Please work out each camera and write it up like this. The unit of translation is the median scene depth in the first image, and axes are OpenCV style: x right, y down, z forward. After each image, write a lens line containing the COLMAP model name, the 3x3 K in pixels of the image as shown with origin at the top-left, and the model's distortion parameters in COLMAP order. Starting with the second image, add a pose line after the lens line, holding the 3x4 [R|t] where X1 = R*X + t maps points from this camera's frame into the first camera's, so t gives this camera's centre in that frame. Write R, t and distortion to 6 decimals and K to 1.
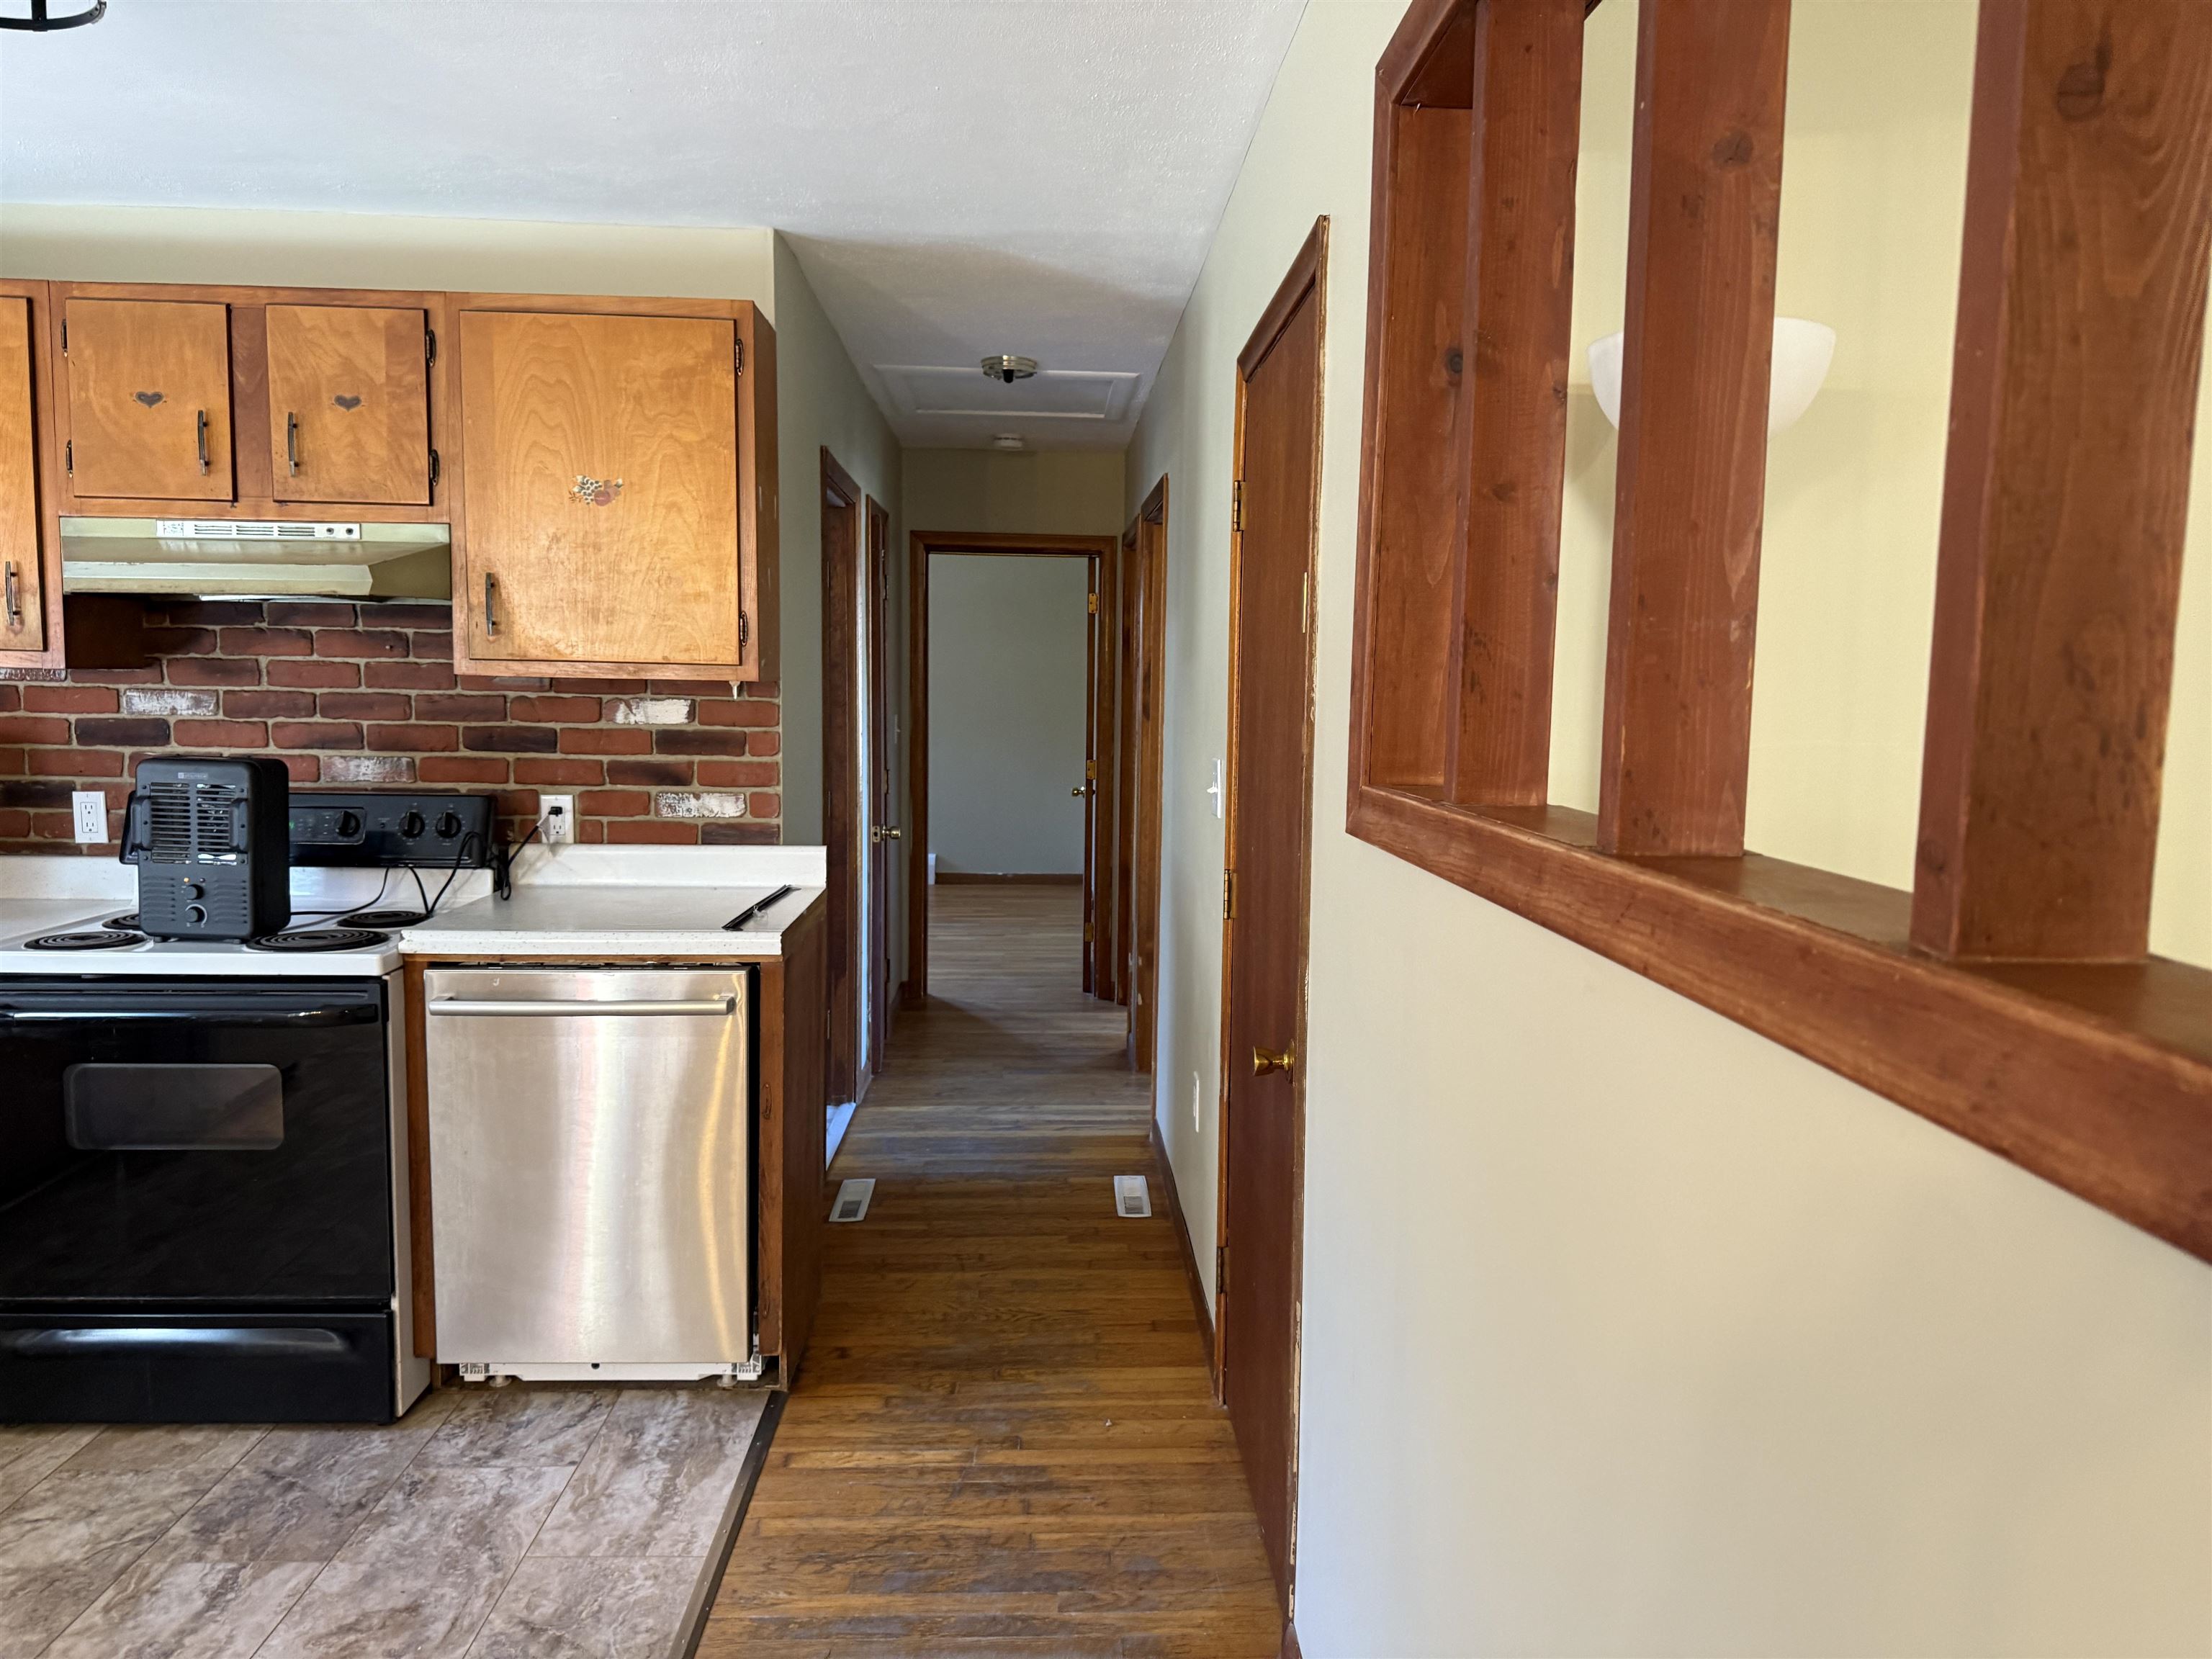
lens RADIAL K [[1562.0, 0, 1119.7], [0, 1562.0, 828.0], [0, 0, 1]] dist [0.005500, 0.001332]
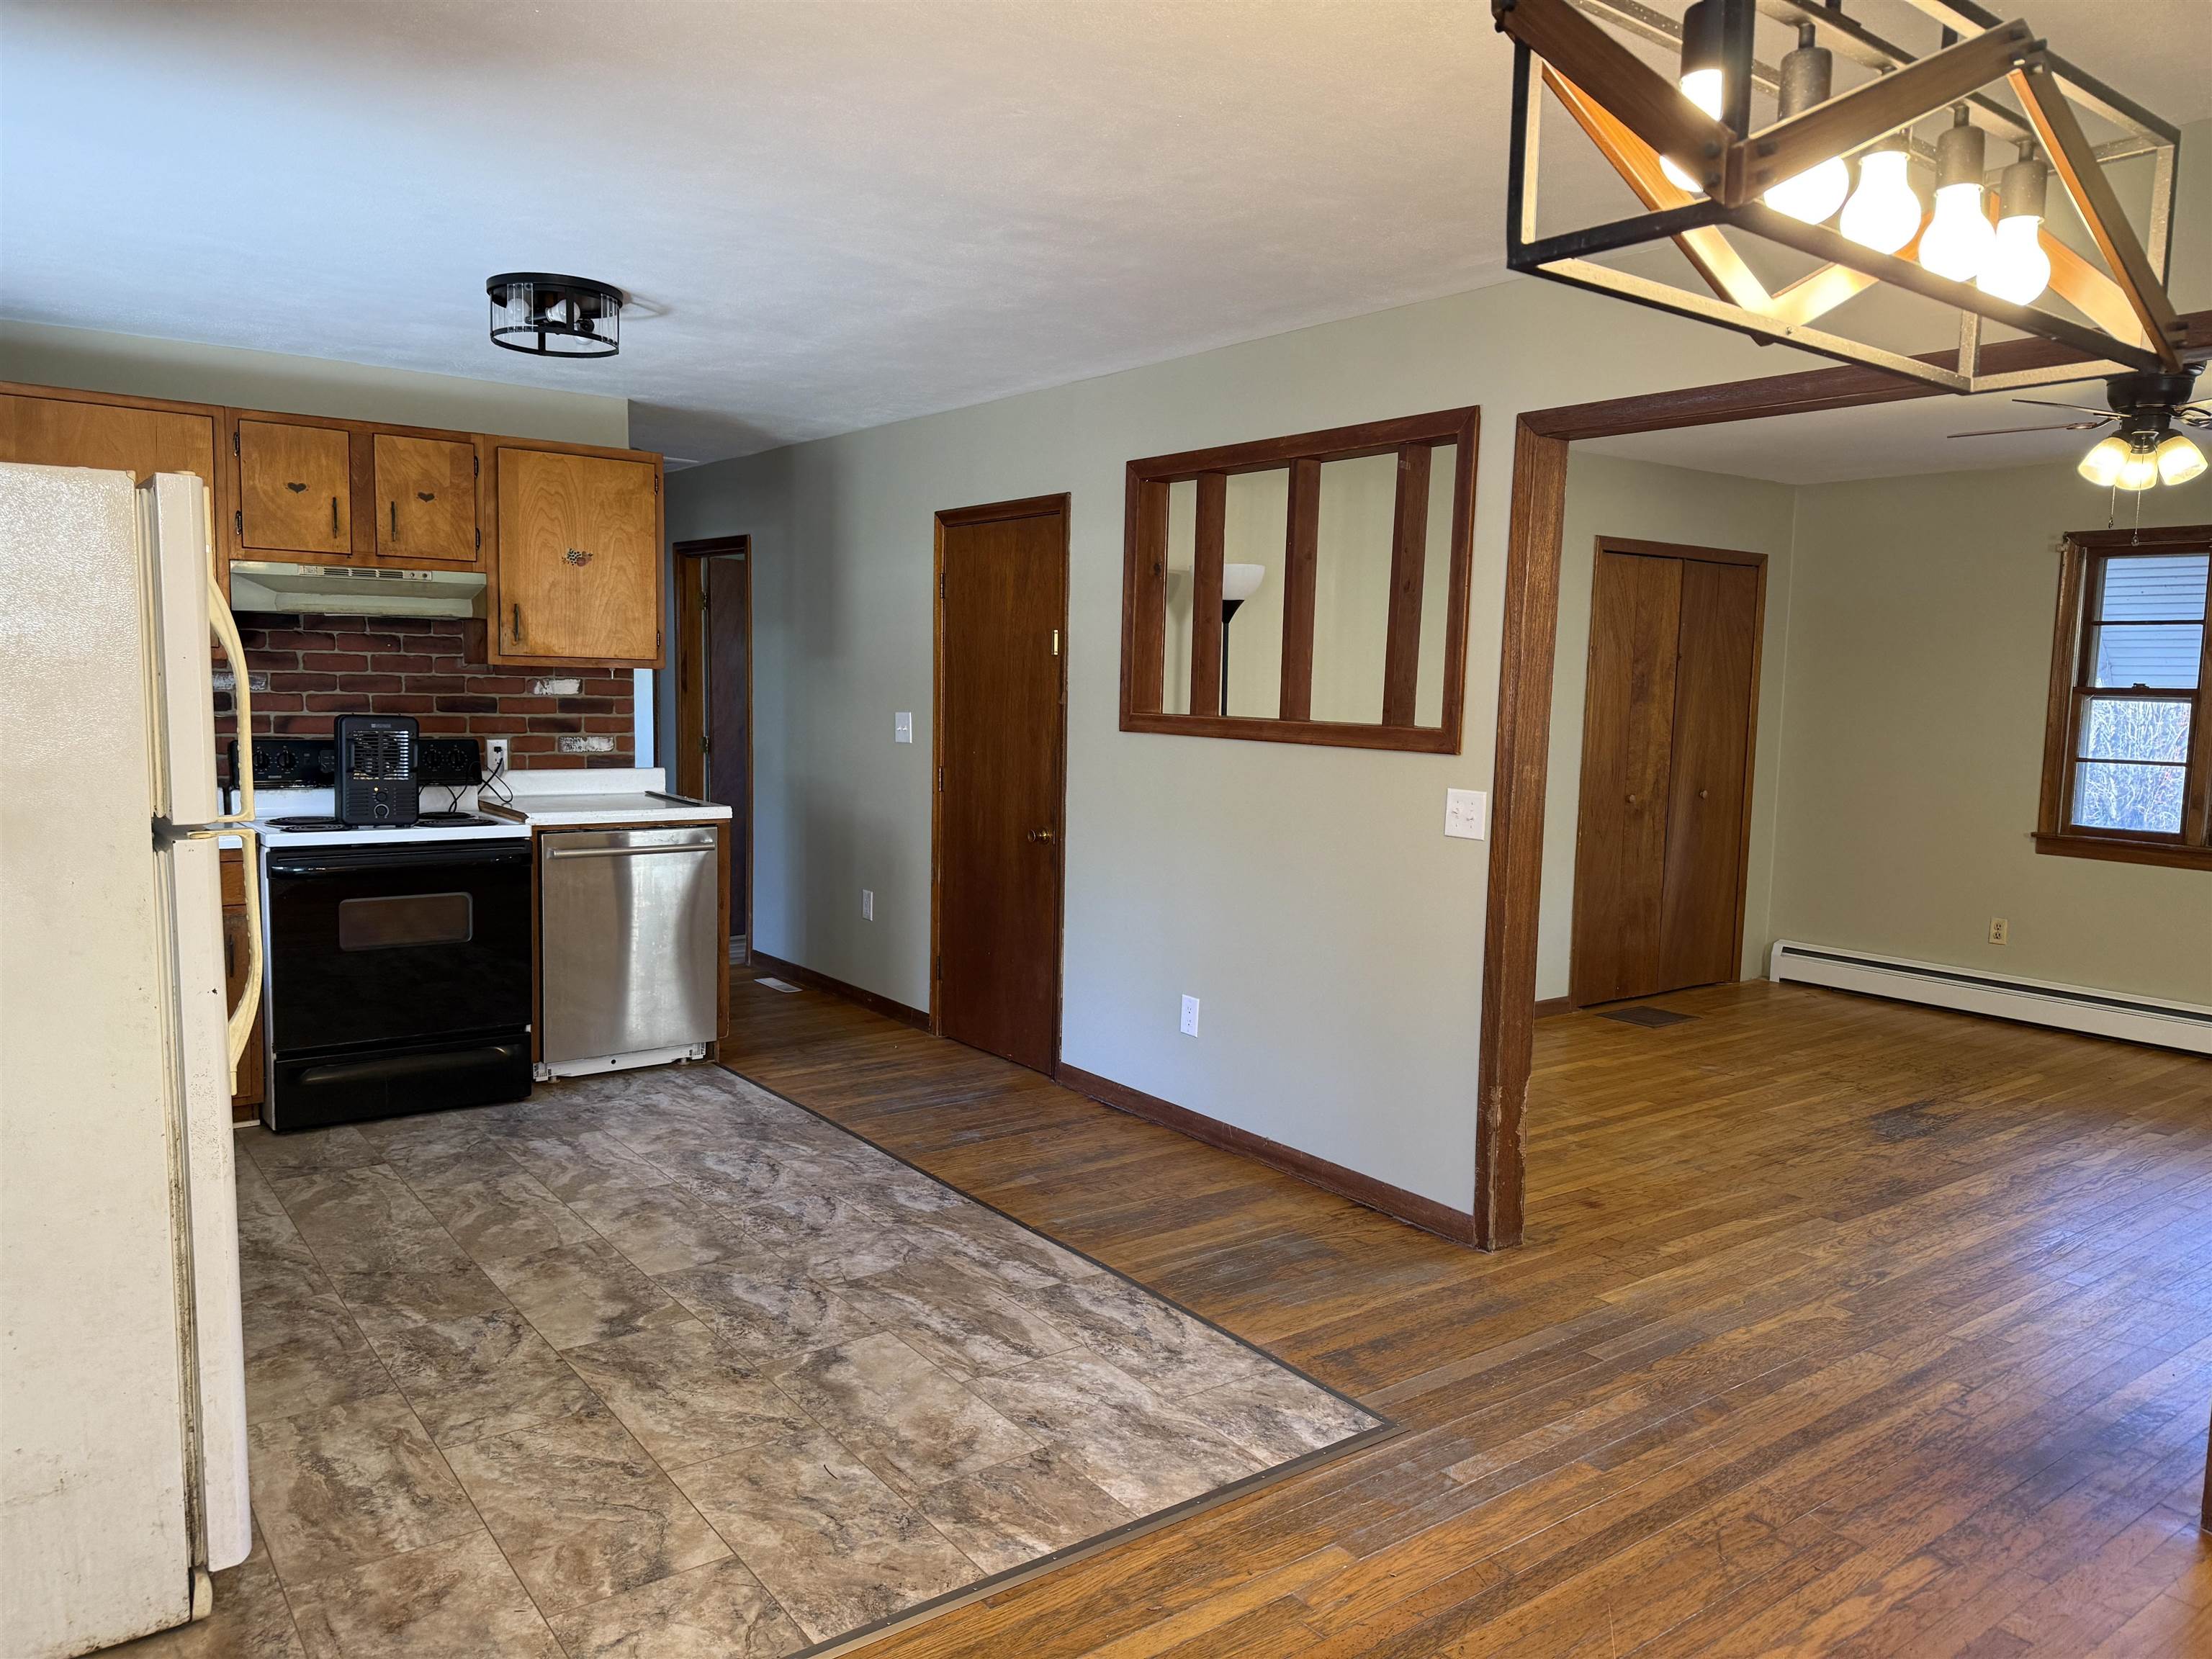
lens RADIAL K [[1553.9, 0, 1116.9], [0, 1553.9, 838.0], [0, 0, 1]] dist [0.068472, -0.099907]
pose [[0.822189, -0.057708, 0.566282, -0.848155], [0.045233, 0.998325, 0.036062, 0.056386], [-0.567415, -0.004035, 0.823422, -0.756854]]
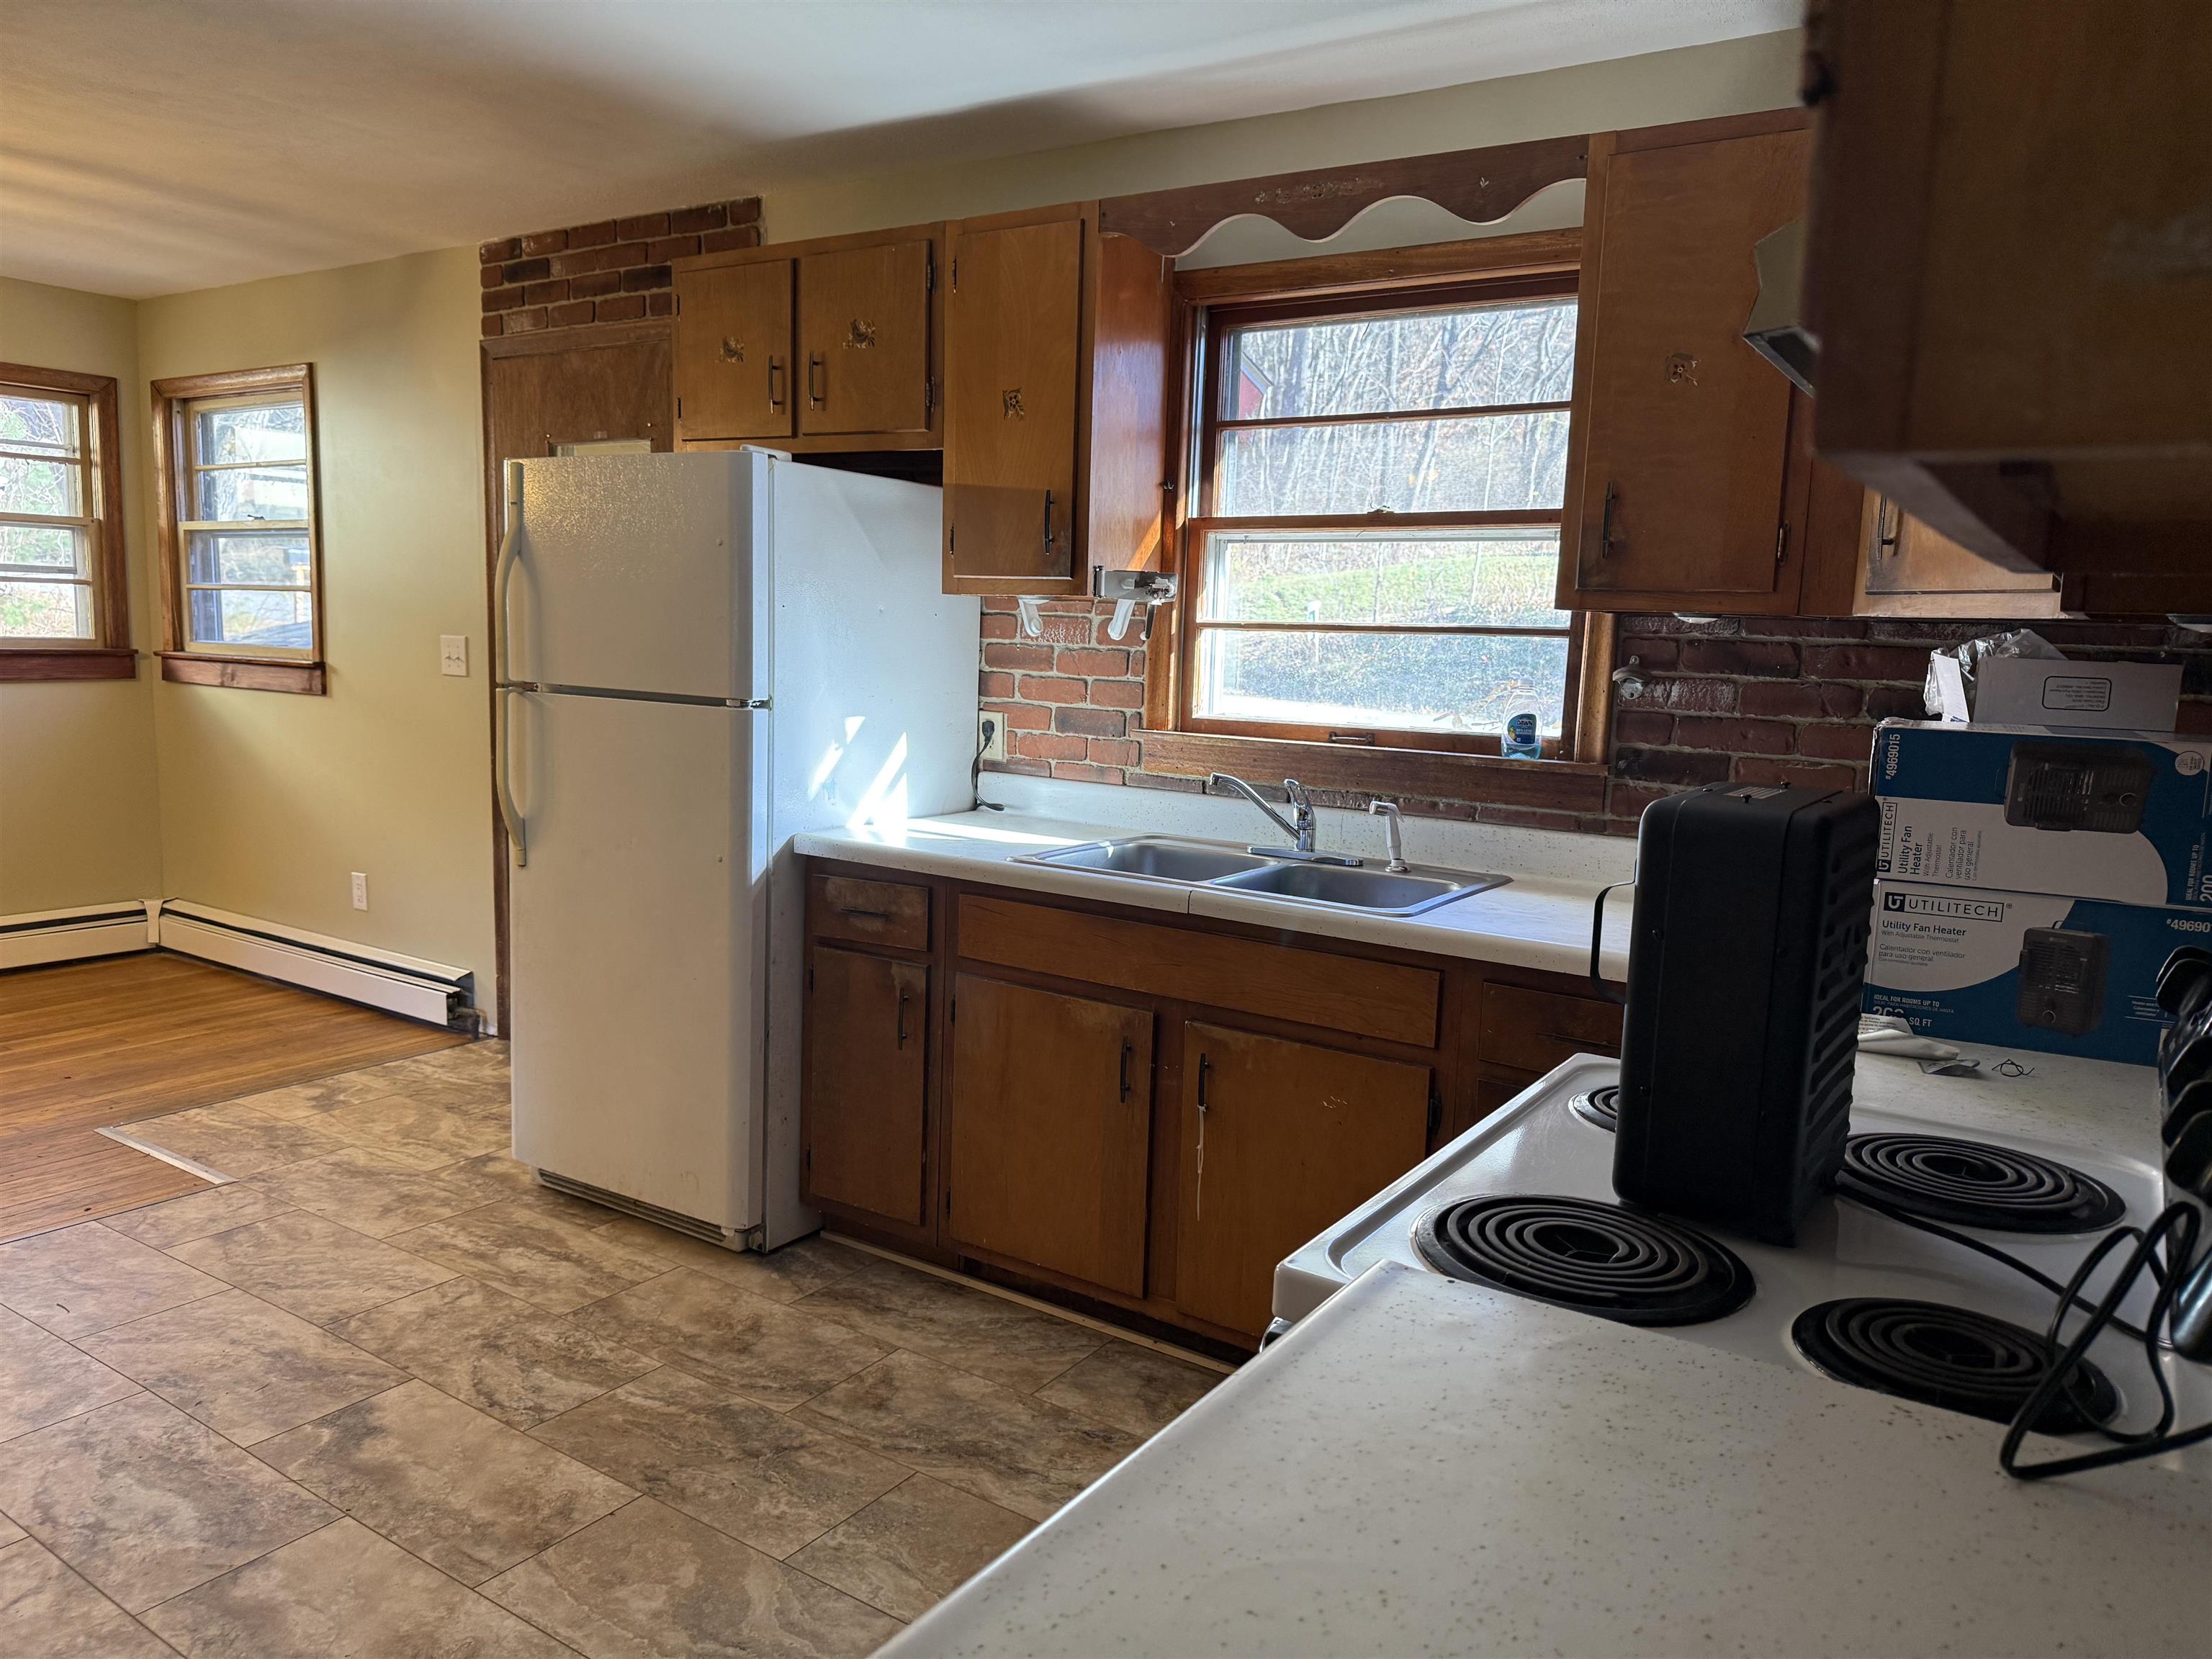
lens RADIAL K [[1567.2, 0, 1081.7], [0, 1567.2, 839.9], [0, 0, 1]] dist [0.069166, -0.063414]
pose [[-0.600959, 0.071191, -0.796103, -0.113396], [-0.118414, 0.977104, 0.176765, -0.083480], [0.790460, 0.200498, -0.578769, 1.072414]]
